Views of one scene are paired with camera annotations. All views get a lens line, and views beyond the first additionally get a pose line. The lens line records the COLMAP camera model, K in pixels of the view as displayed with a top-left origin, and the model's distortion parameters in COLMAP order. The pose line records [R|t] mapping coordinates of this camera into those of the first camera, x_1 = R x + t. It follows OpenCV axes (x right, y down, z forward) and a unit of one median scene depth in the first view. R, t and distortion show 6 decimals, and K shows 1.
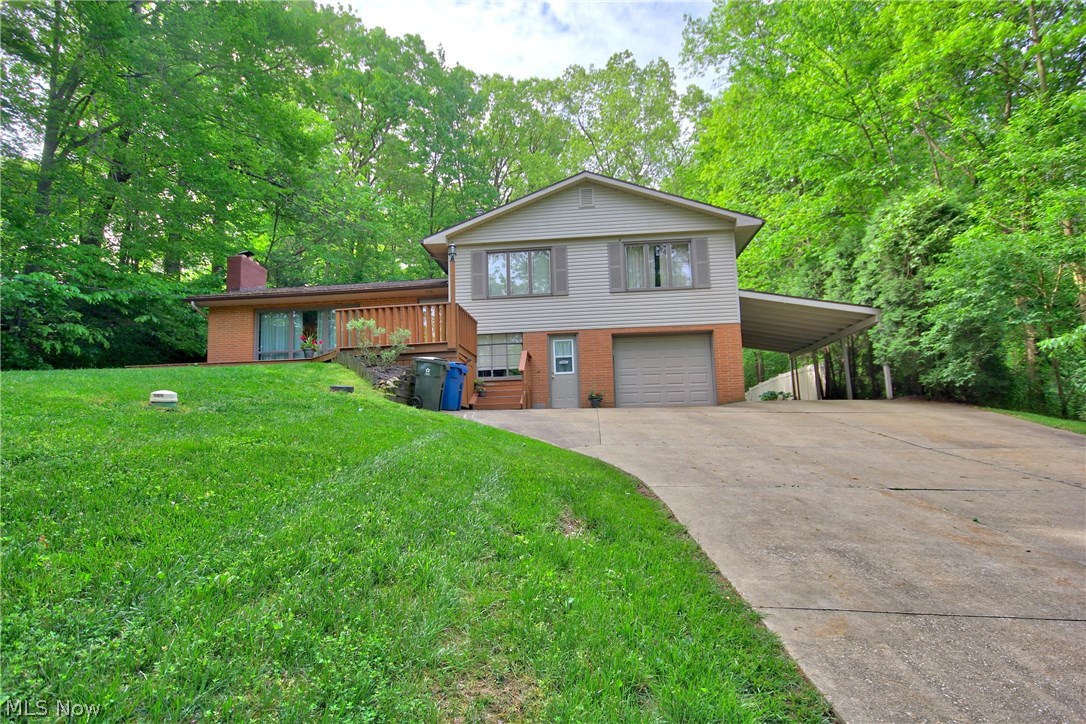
lens RADIAL K [[584.5, 0, 543.4], [0, 584.5, 363.3], [0, 0, 1]] dist [-0.001082, -0.000059]
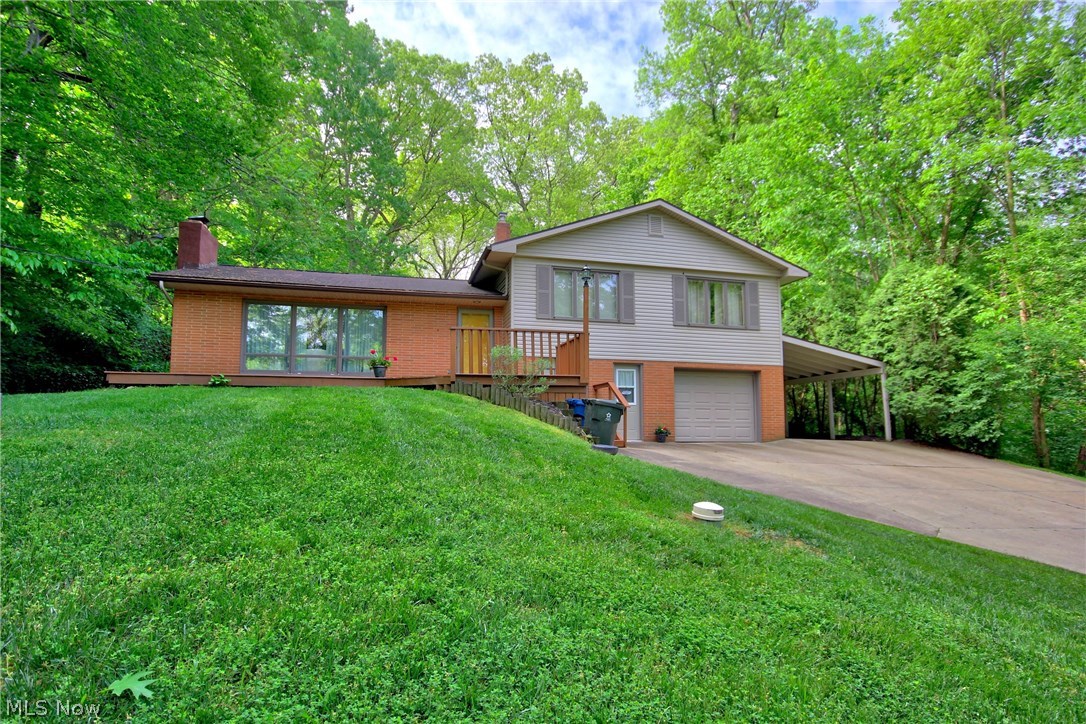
lens RADIAL K [[584.5, 0, 543.4], [0, 584.5, 363.3], [0, 0, 1]] dist [-0.001082, -0.000059]
pose [[0.937973, 0.068803, 0.339814, -0.426106], [-0.075425, 0.997132, 0.006300, -0.046173], [-0.338405, -0.031540, 0.940472, 0.137688]]
